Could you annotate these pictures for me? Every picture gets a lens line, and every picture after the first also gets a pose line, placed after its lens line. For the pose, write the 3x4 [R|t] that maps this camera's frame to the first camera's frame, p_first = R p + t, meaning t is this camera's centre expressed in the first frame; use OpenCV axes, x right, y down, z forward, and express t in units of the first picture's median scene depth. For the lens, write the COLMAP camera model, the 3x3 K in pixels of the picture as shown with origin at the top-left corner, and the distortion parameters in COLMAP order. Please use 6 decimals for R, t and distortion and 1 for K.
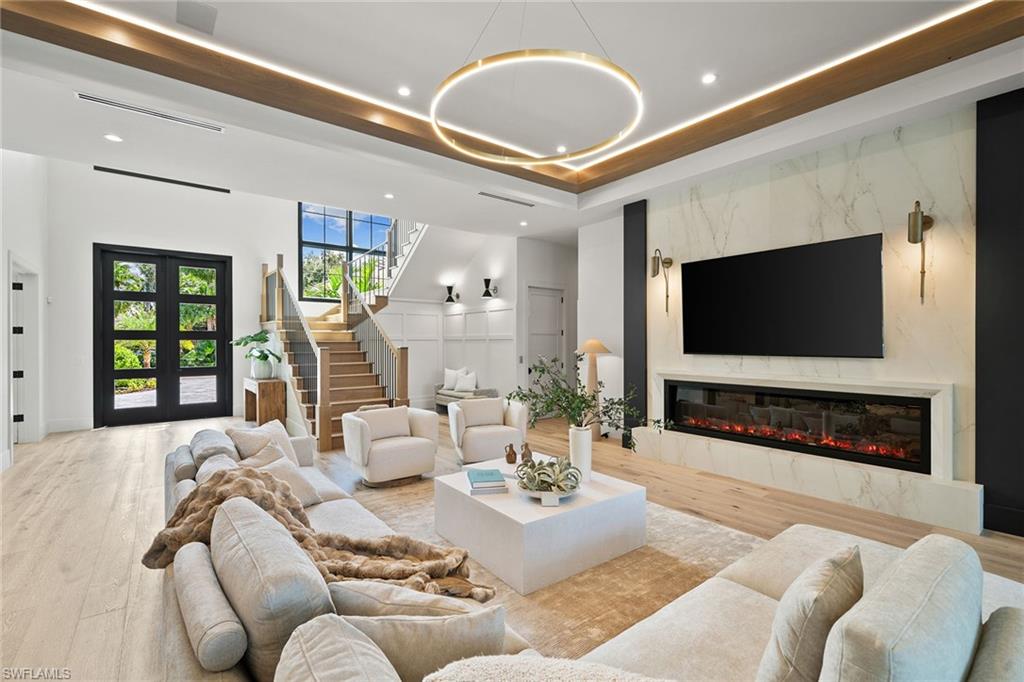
lens RADIAL K [[451.7, 0, 512.0], [0, 451.7, 341.0], [0, 0, 1]] dist [0.001831, 0.000043]
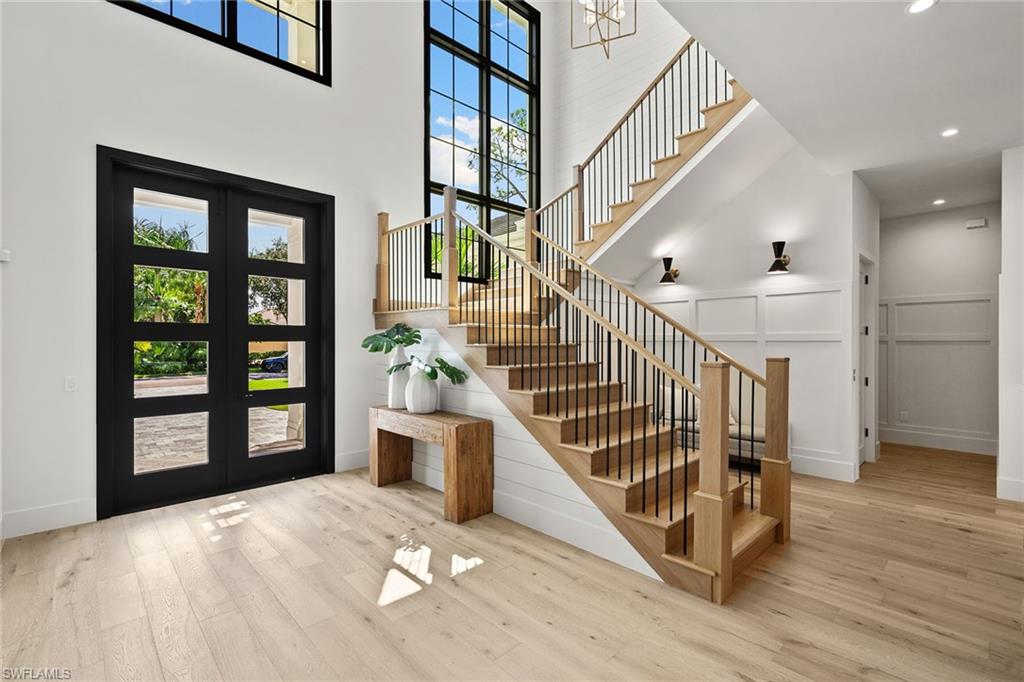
lens RADIAL K [[461.9, 0, 512.0], [0, 461.9, 341.0], [0, 0, 1]] dist [-0.000593, -0.000072]
pose [[0.994903, 0.001833, 0.100816, -0.505610], [-0.001466, 0.999992, -0.003714, 0.000164], [-0.100822, 0.003547, 0.994898, 0.435225]]
